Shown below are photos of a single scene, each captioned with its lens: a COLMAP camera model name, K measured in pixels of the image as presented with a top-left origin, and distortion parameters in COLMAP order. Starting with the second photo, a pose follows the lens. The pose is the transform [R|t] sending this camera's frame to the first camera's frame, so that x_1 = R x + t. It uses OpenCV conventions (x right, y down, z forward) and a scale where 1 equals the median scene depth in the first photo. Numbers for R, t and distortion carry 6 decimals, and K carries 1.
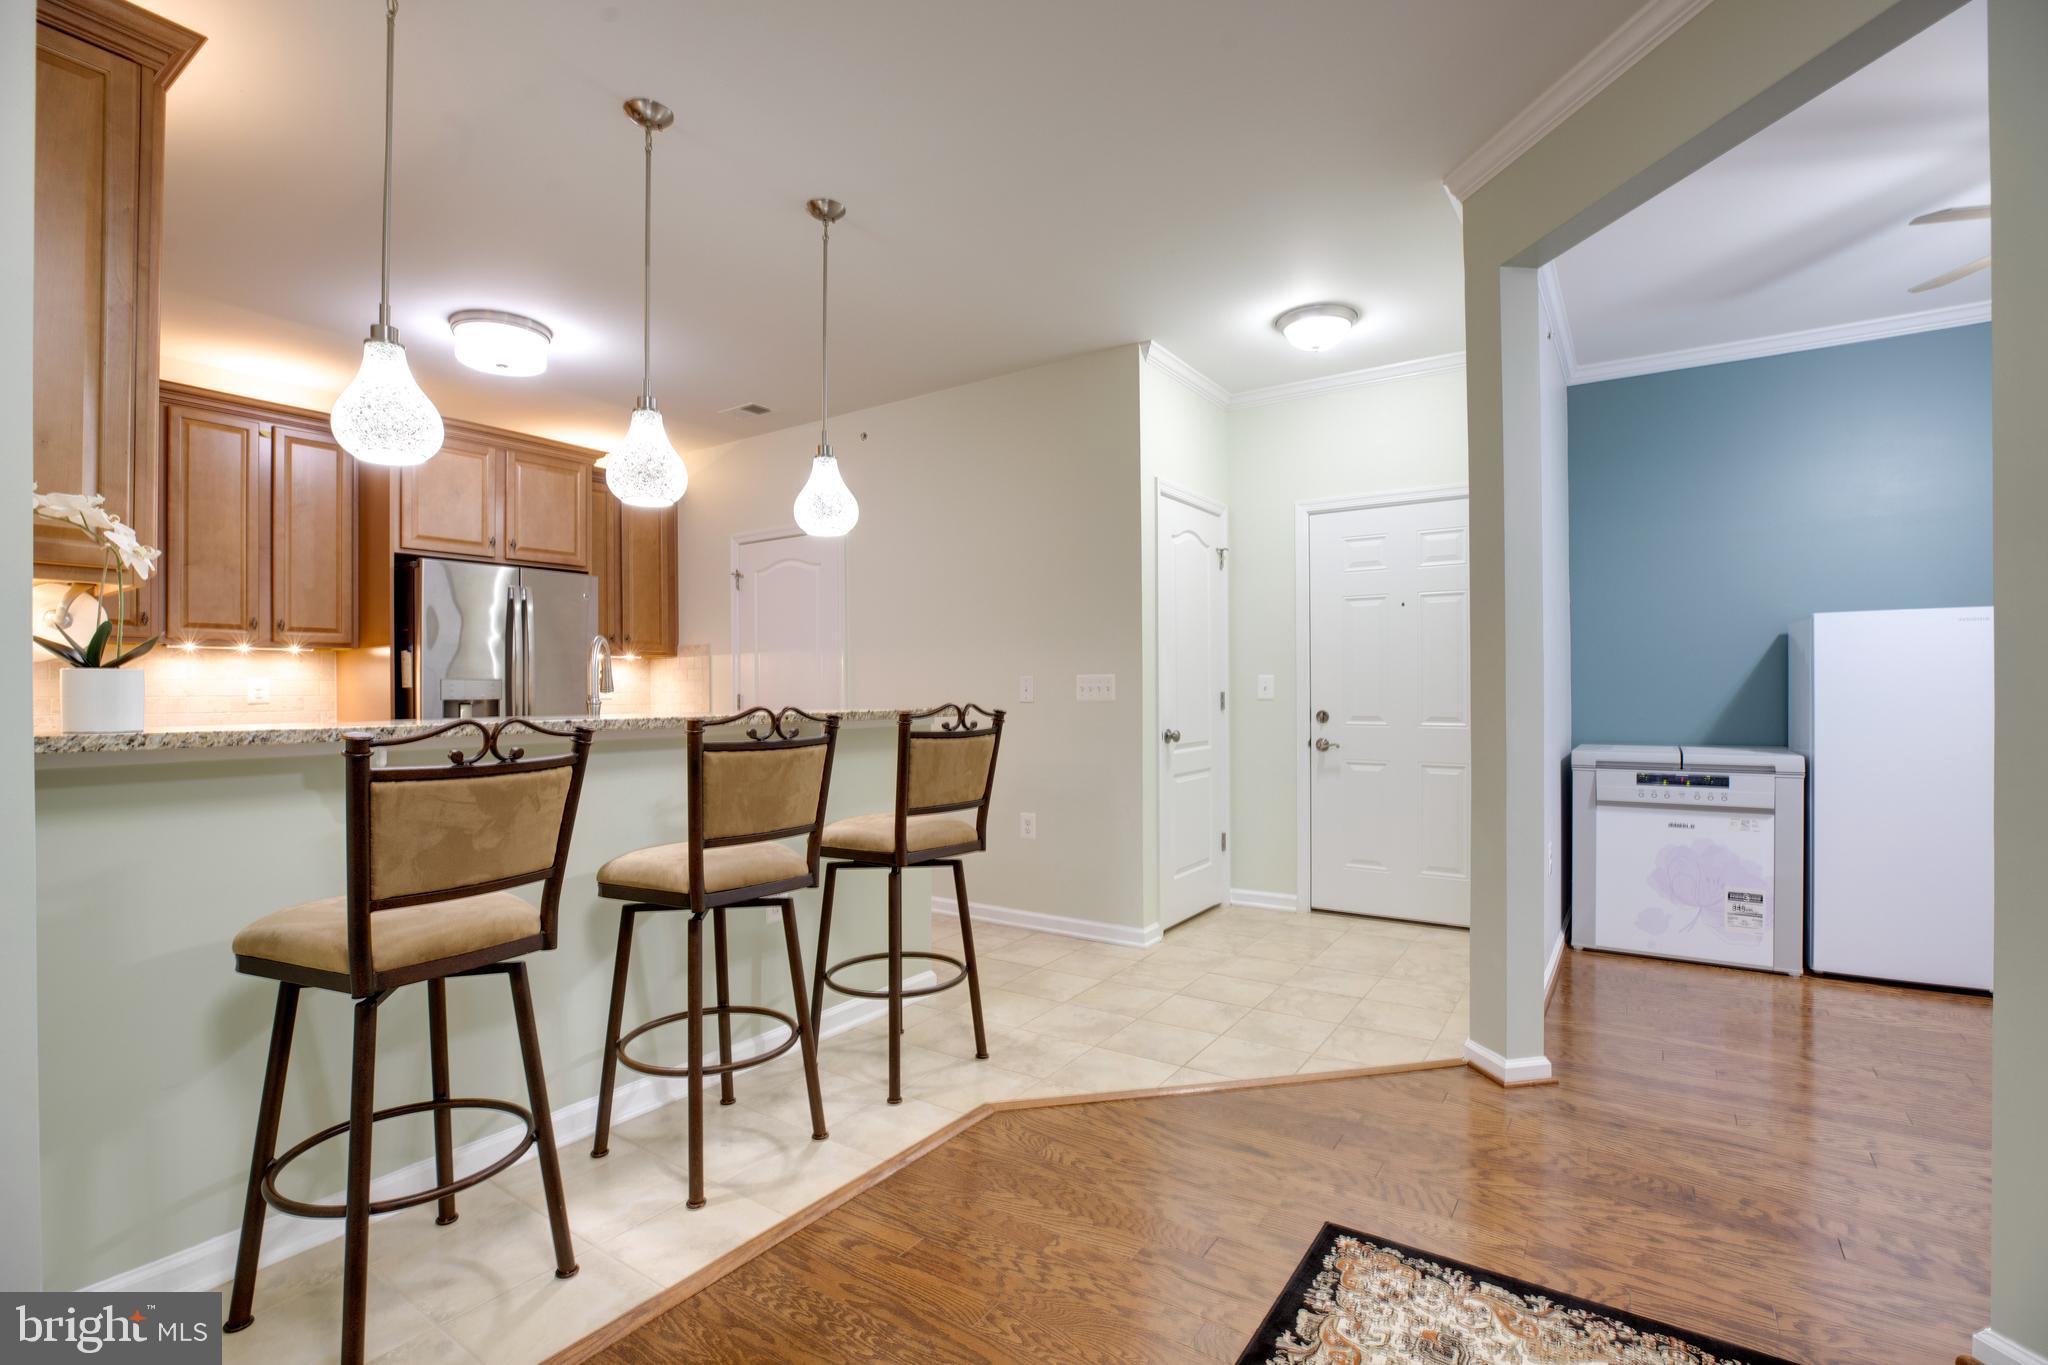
lens RADIAL K [[952.0, 0, 1018.7], [0, 952.0, 688.5], [0, 0, 1]] dist [-0.014869, 0.007846]
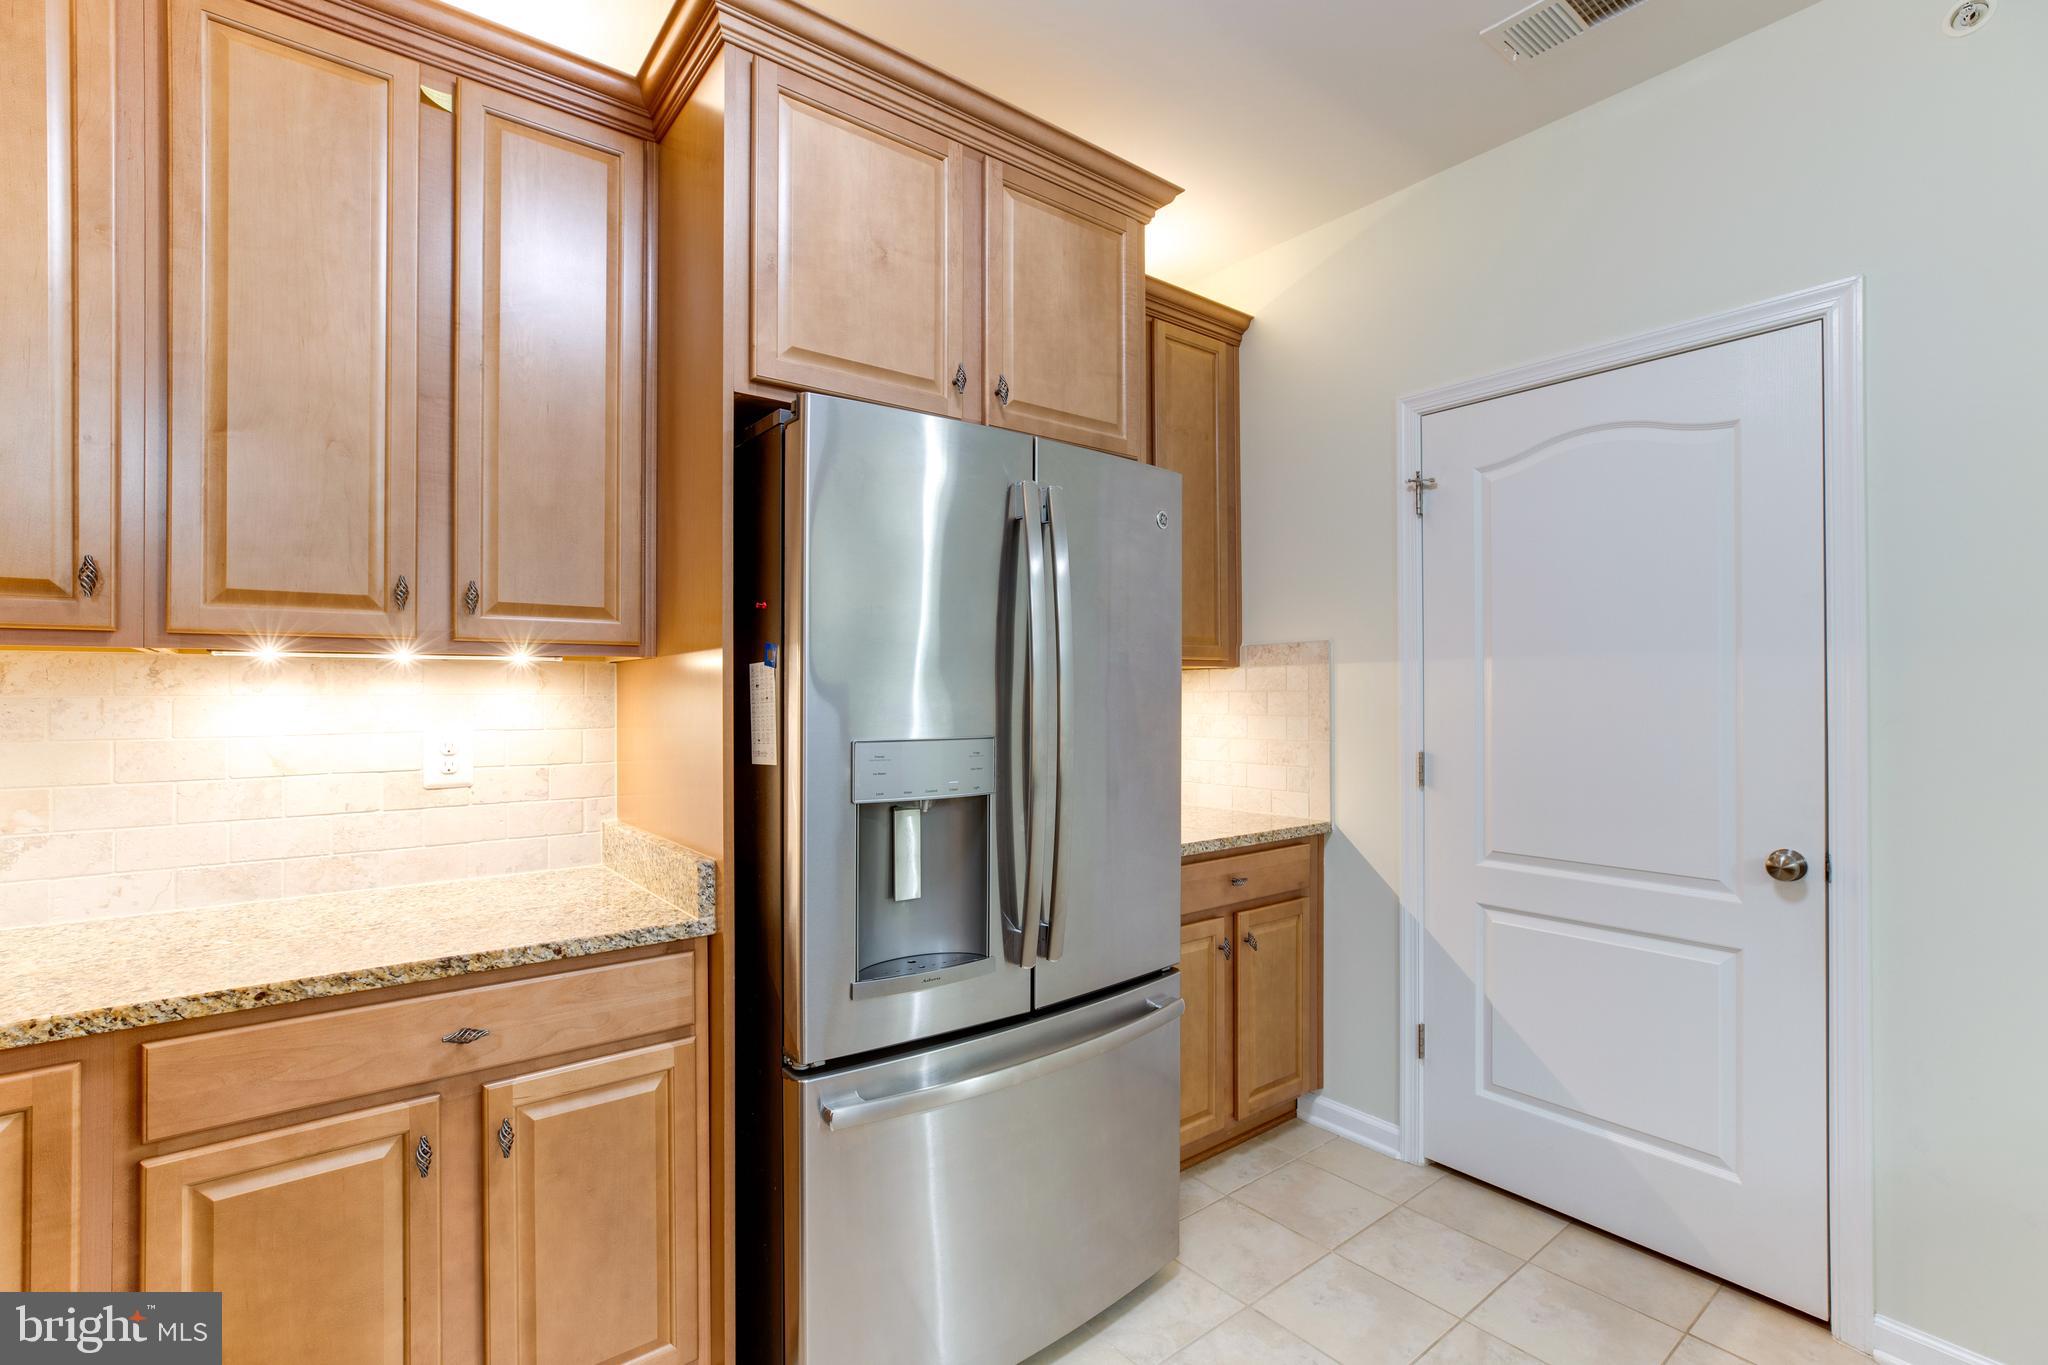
lens RADIAL K [[952.0, 0, 1065.5], [0, 952.0, 688.2], [0, 0, 1]] dist [-0.014869, 0.007846]
pose [[0.967113, -0.002274, -0.254336, -0.432215], [0.000630, 0.999978, -0.006547, -0.026236], [0.254345, 0.006172, 0.967094, 0.663458]]
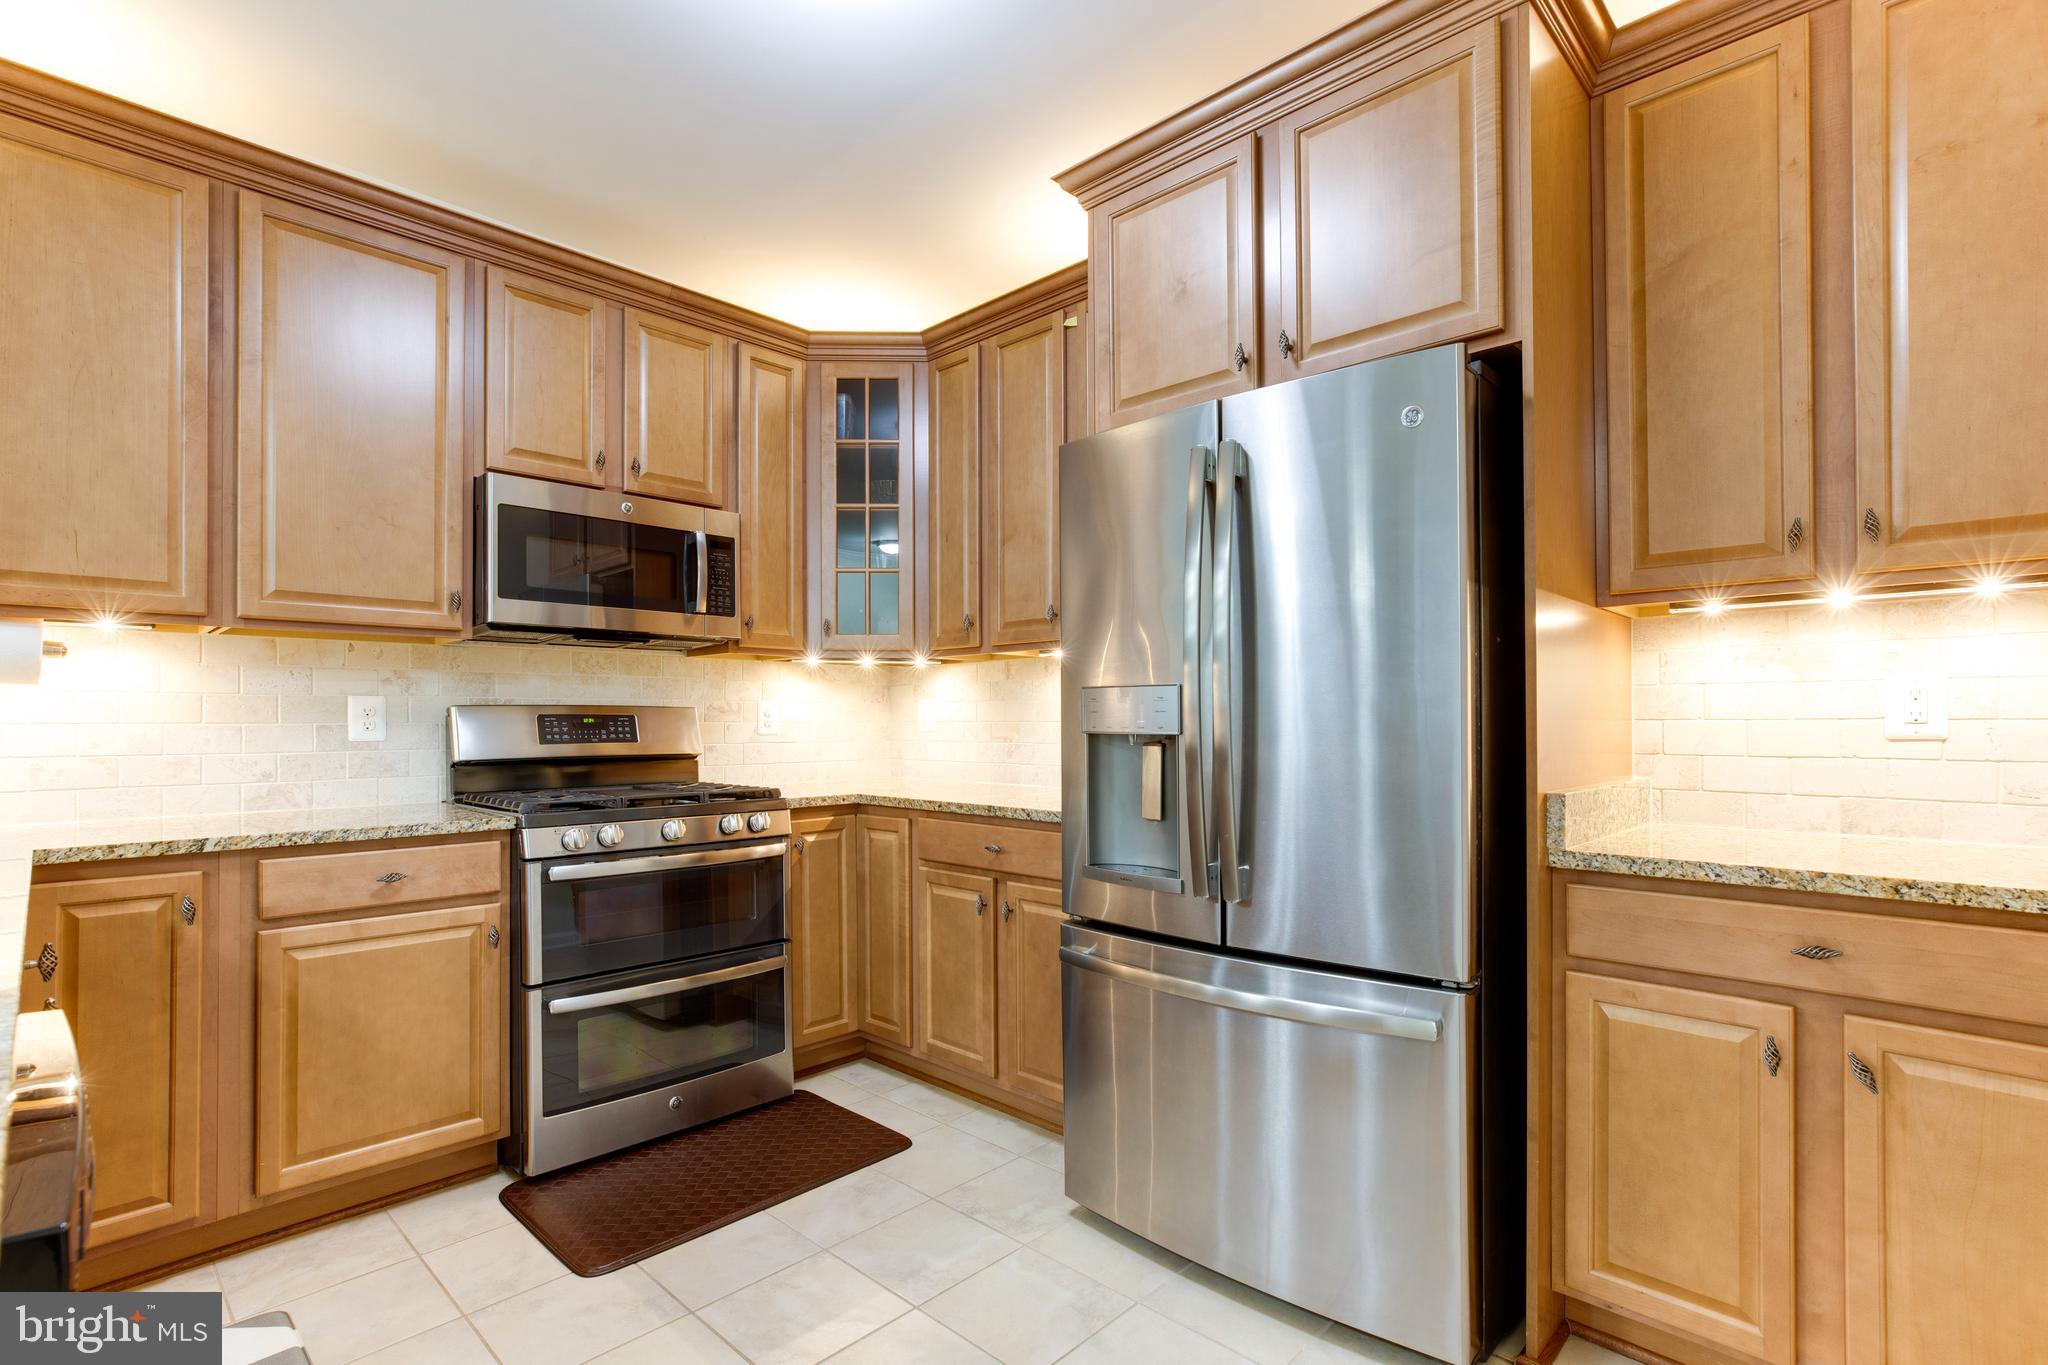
lens RADIAL K [[952.0, 0, 1014.1], [0, 952.0, 717.8], [0, 0, 1]] dist [-0.014869, 0.007846]
pose [[-0.145009, -0.004359, -0.989421, -0.131157], [-0.002033, 0.999989, -0.004108, 0.007107], [0.989428, 0.001416, -0.145016, 1.005506]]
